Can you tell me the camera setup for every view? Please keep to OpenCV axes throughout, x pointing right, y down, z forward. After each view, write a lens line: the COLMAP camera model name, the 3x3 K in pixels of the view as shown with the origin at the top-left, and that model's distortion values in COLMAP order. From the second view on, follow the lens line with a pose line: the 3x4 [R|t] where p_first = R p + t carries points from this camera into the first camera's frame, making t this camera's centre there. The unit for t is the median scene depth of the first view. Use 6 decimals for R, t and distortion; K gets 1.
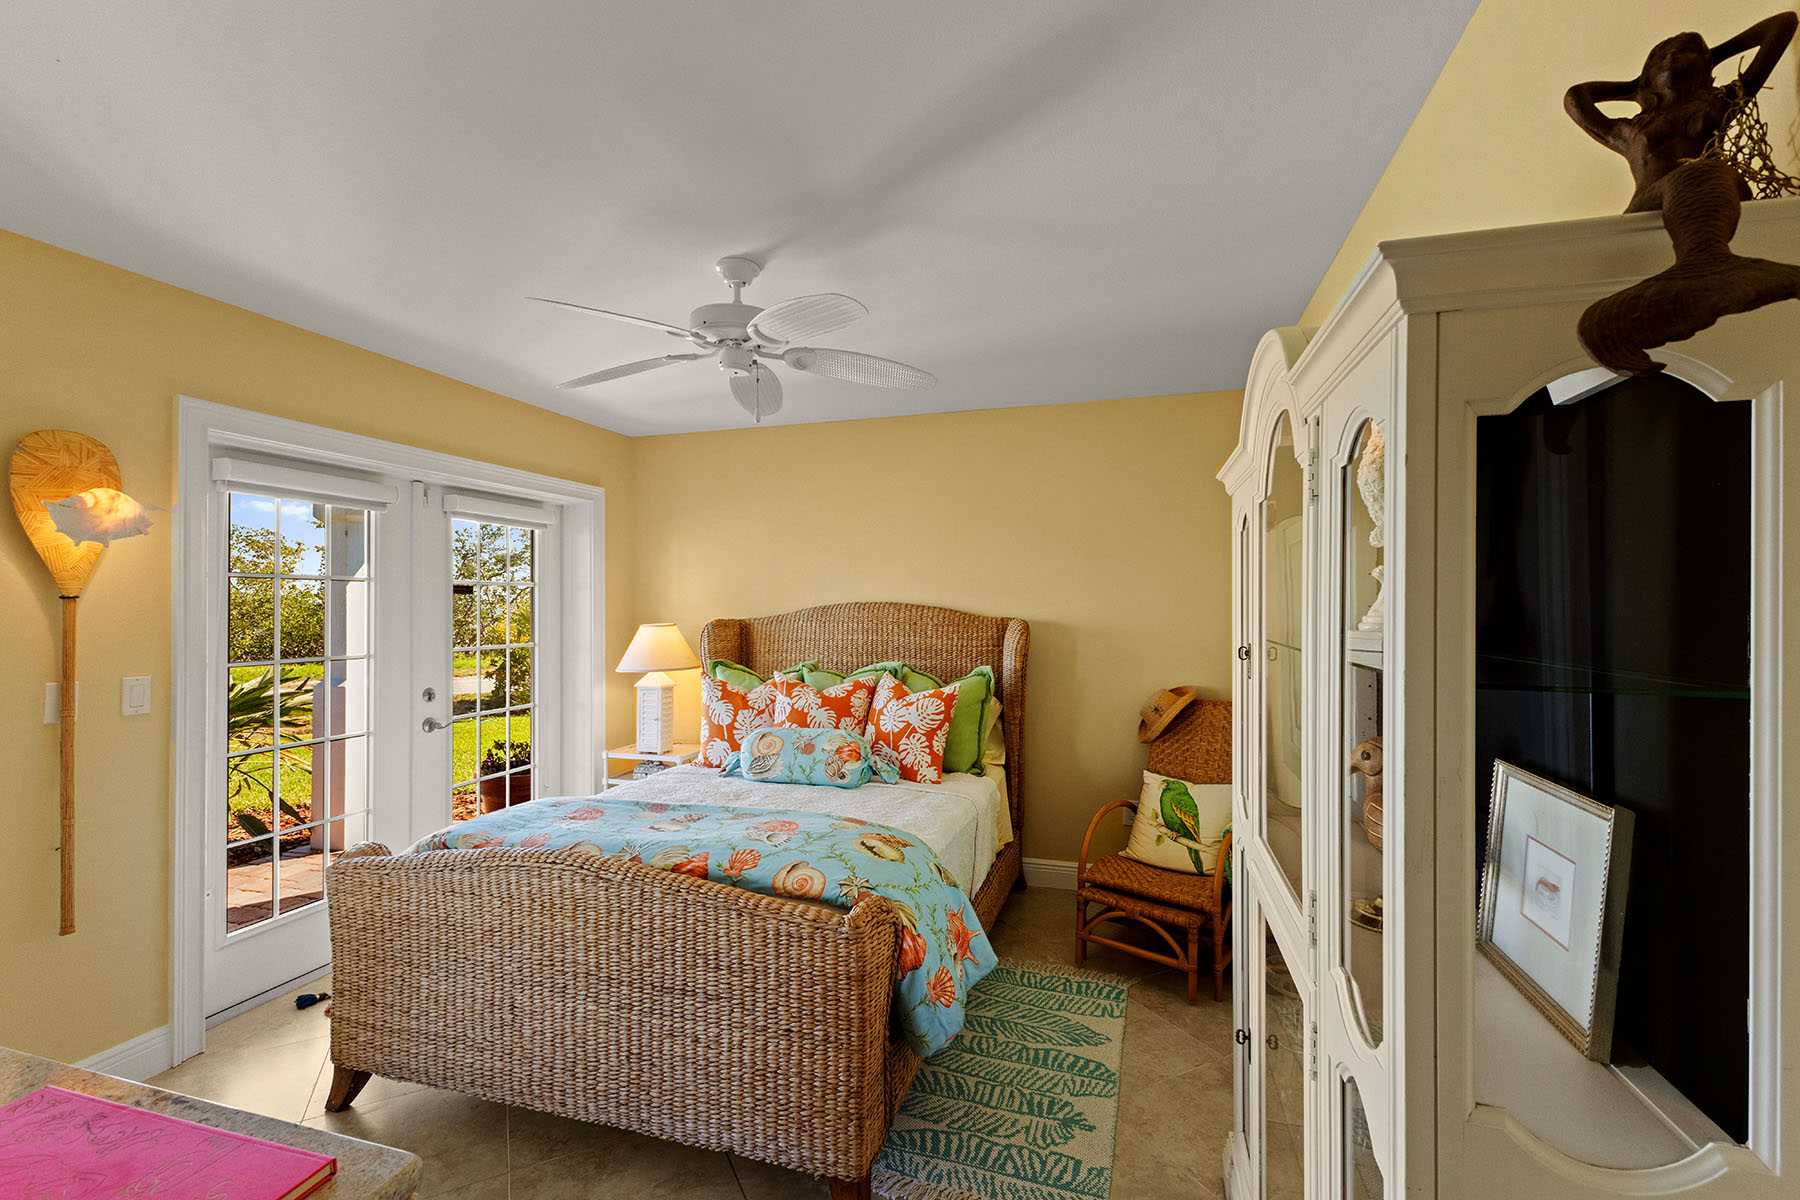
lens RADIAL K [[803.0, 0, 899.5], [0, 803.0, 602.3], [0, 0, 1]] dist [0.000317, 0.000047]
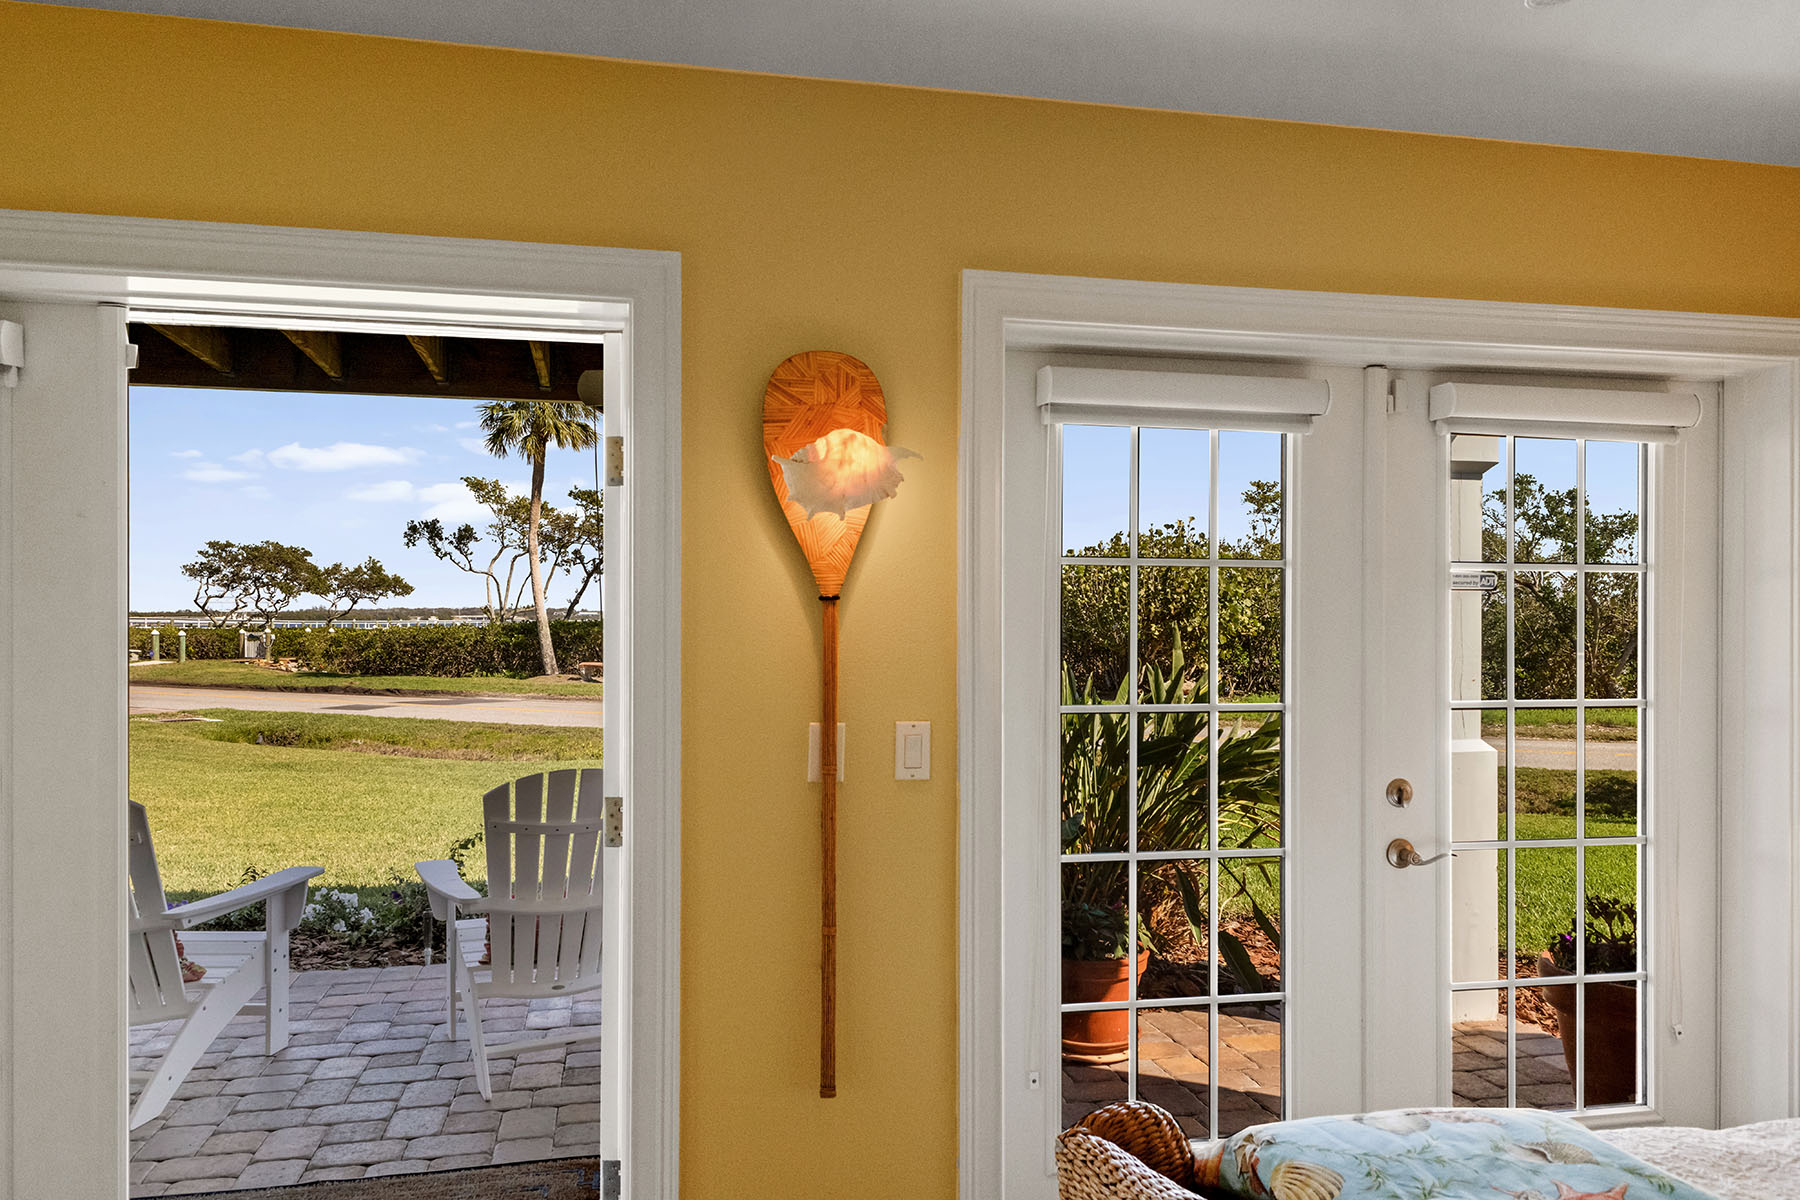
lens RADIAL K [[1288.4, 0, 899.3], [0, 1288.4, 607.8], [0, 0, 1]] dist [0.011160, -0.000571]
pose [[0.489649, 0.002056, -0.871917, -0.057461], [-0.001371, 0.999998, 0.001588, 0.000187], [0.871919, 0.000418, 0.489650, 0.484738]]
